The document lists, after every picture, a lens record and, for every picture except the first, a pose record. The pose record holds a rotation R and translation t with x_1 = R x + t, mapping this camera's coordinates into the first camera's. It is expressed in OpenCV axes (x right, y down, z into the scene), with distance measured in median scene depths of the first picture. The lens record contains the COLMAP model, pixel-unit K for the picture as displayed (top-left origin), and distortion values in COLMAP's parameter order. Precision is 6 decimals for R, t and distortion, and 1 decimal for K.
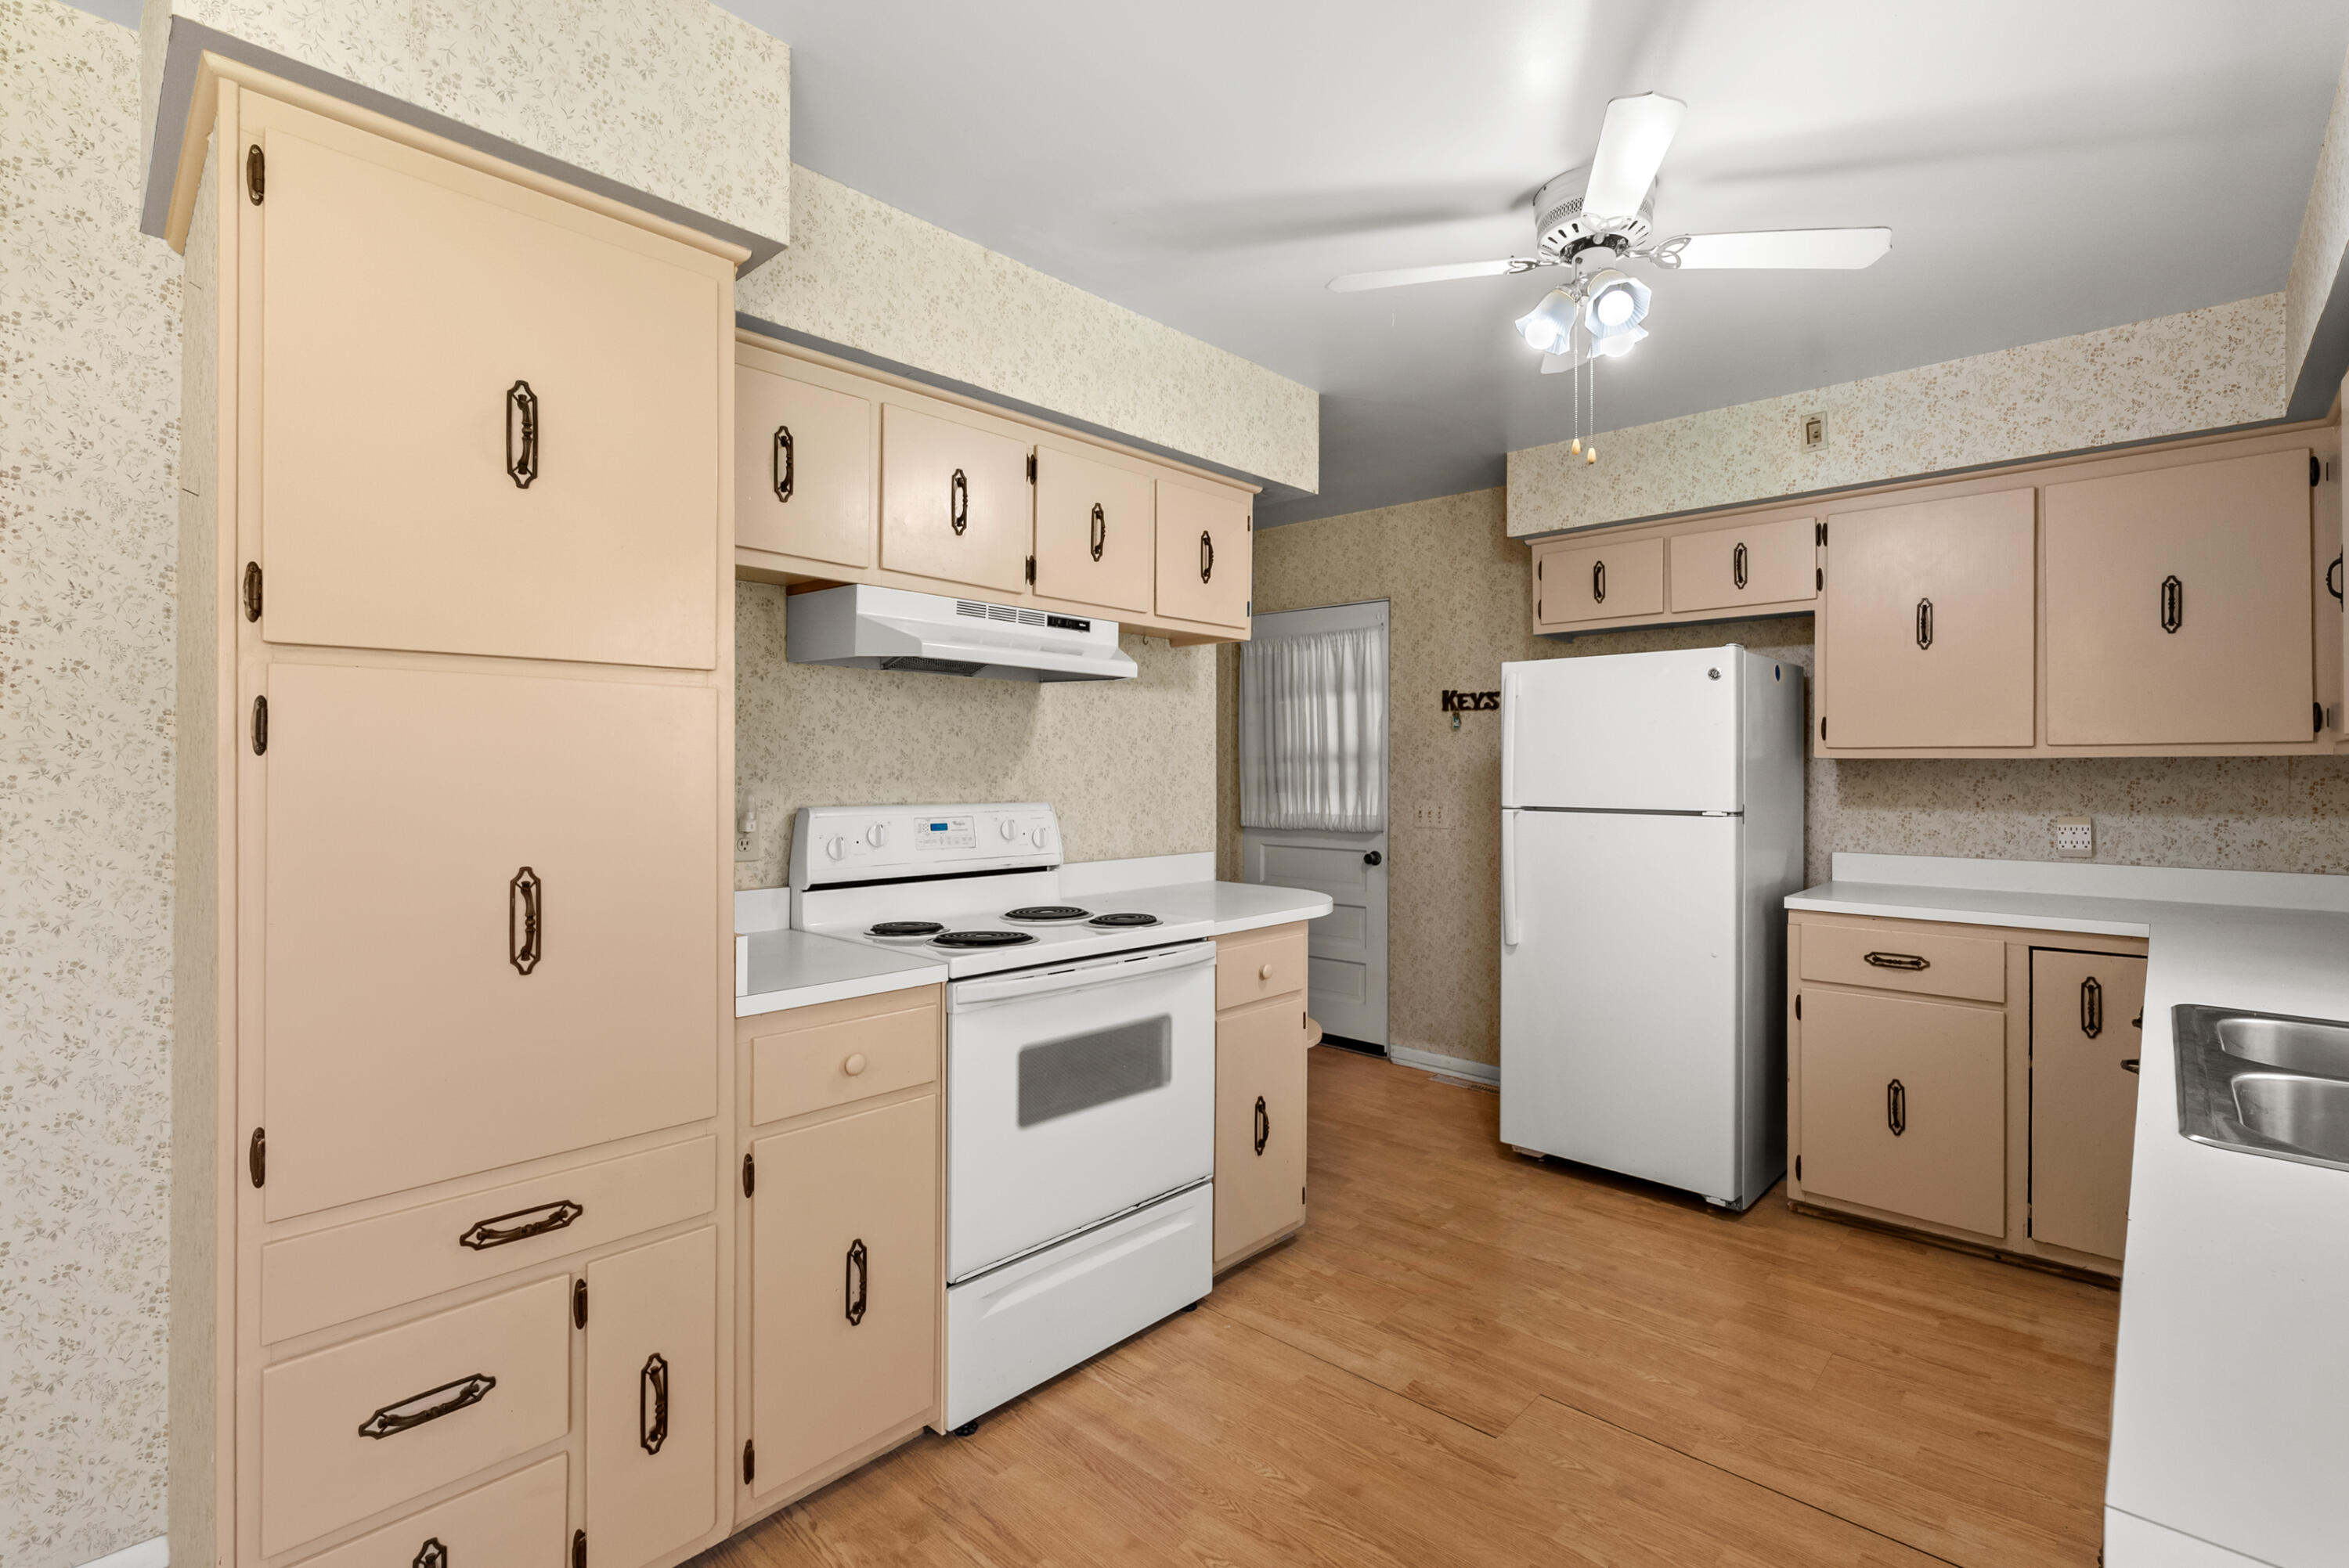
lens RADIAL K [[1079.5, 0, 1171.5], [0, 1079.5, 760.6], [0, 0, 1]] dist [-0.002834, 0.000267]
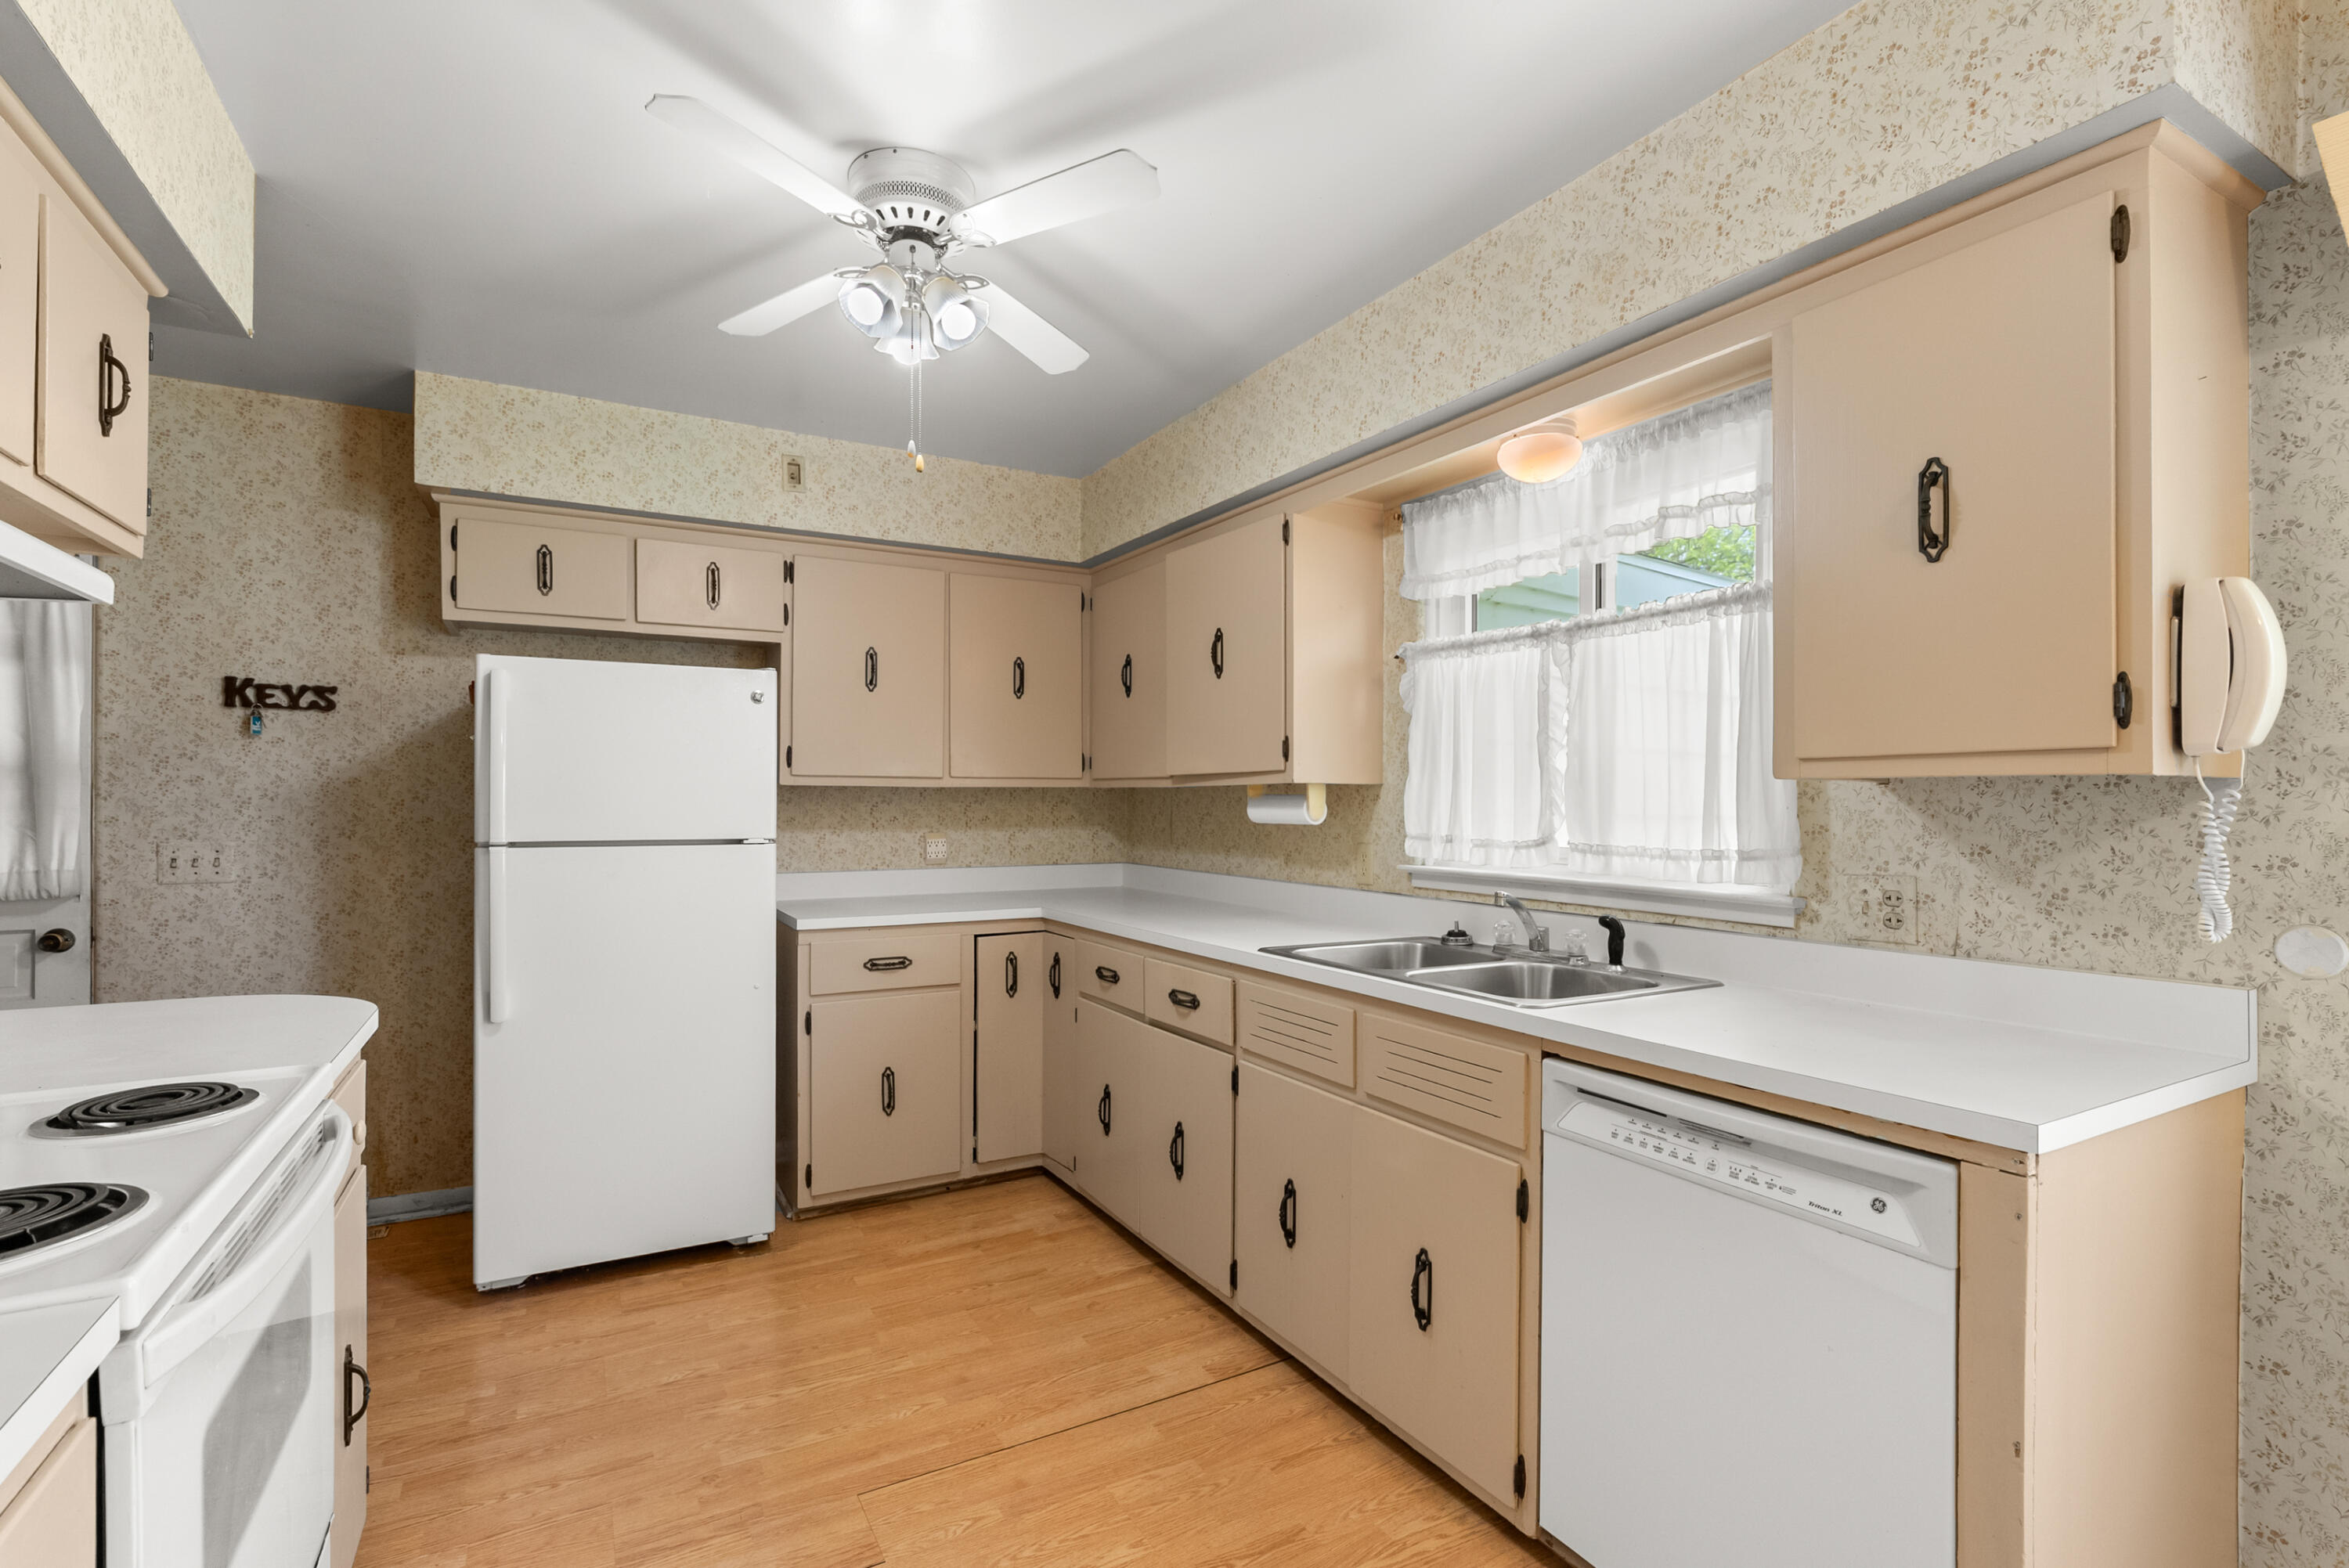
lens RADIAL K [[1075.9, 0, 1177.7], [0, 1075.9, 798.1], [0, 0, 1]] dist [-0.004316, 0.000097]
pose [[0.295239, -0.000764, 0.955423, -0.301784], [-0.010374, 0.999938, 0.004005, 0.002606], [-0.955367, -0.011094, 0.295213, 0.343946]]
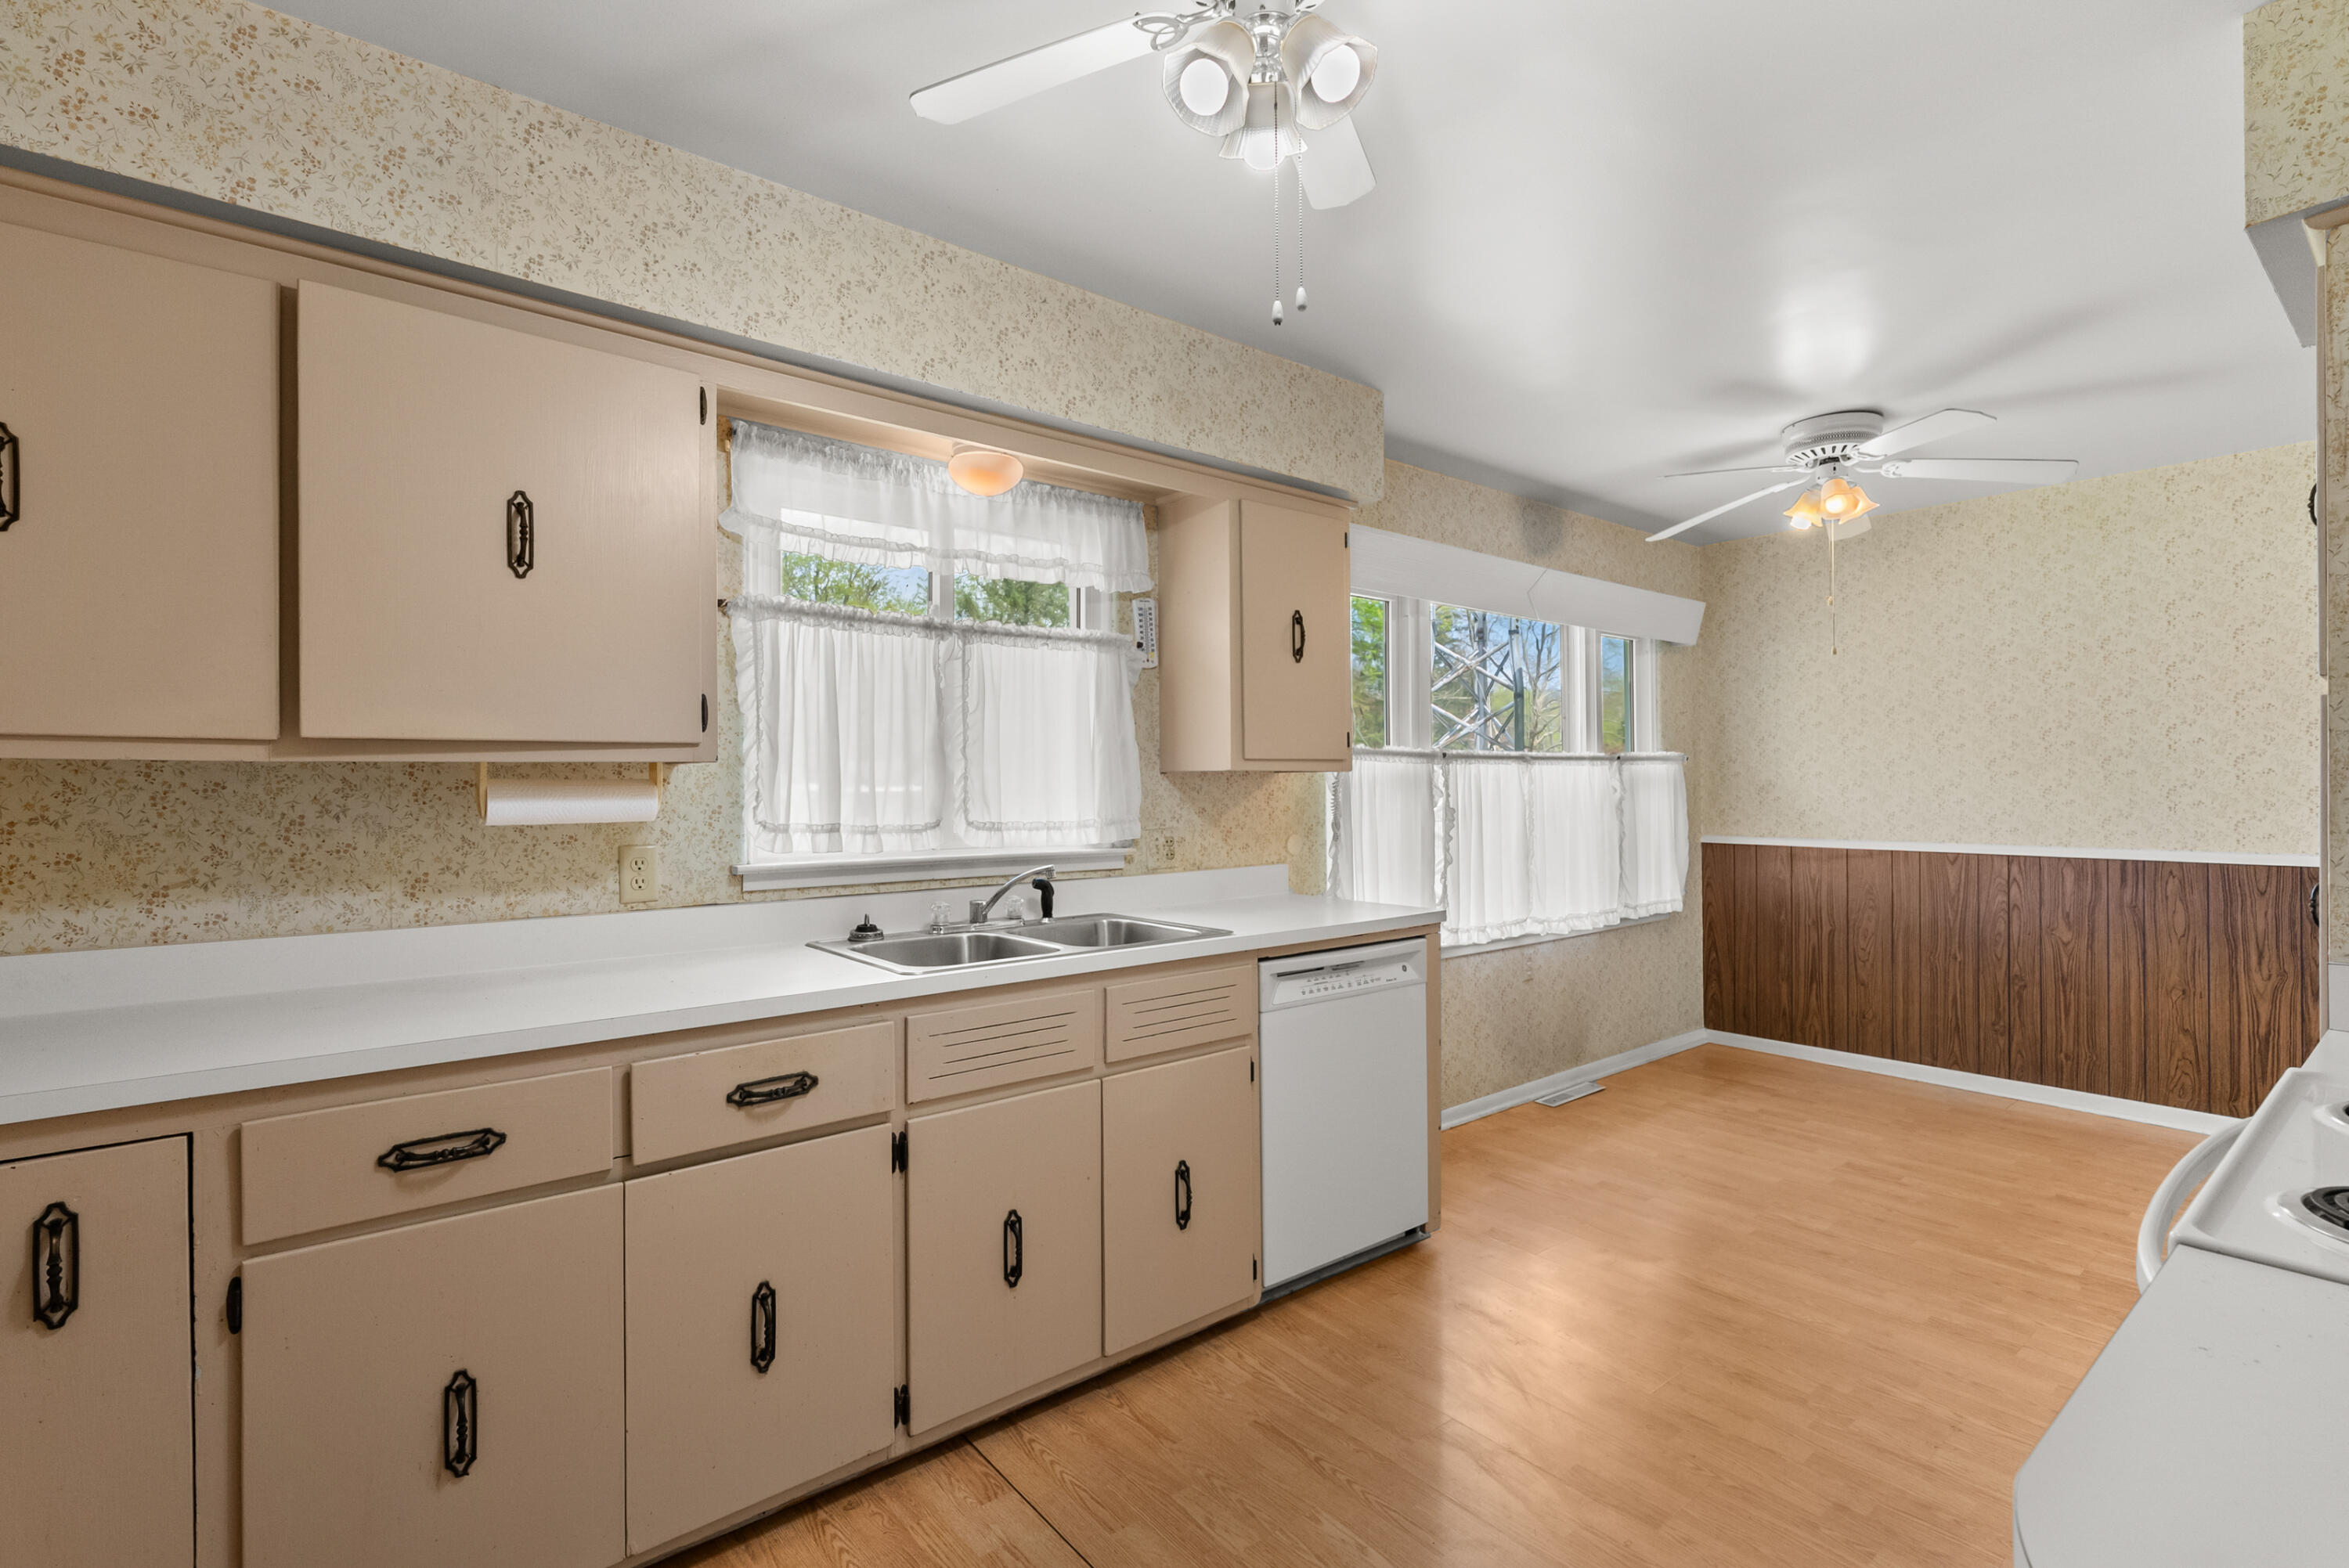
lens RADIAL K [[1069.0, 0, 1171.0], [0, 1069.0, 777.8], [0, 0, 1]] dist [-0.003283, 0.000463]
pose [[-0.990145, 0.001144, 0.140040, 0.274979], [-0.000841, 0.999900, -0.014118, 0.011430], [-0.140043, -0.014097, -0.990045, 1.176095]]
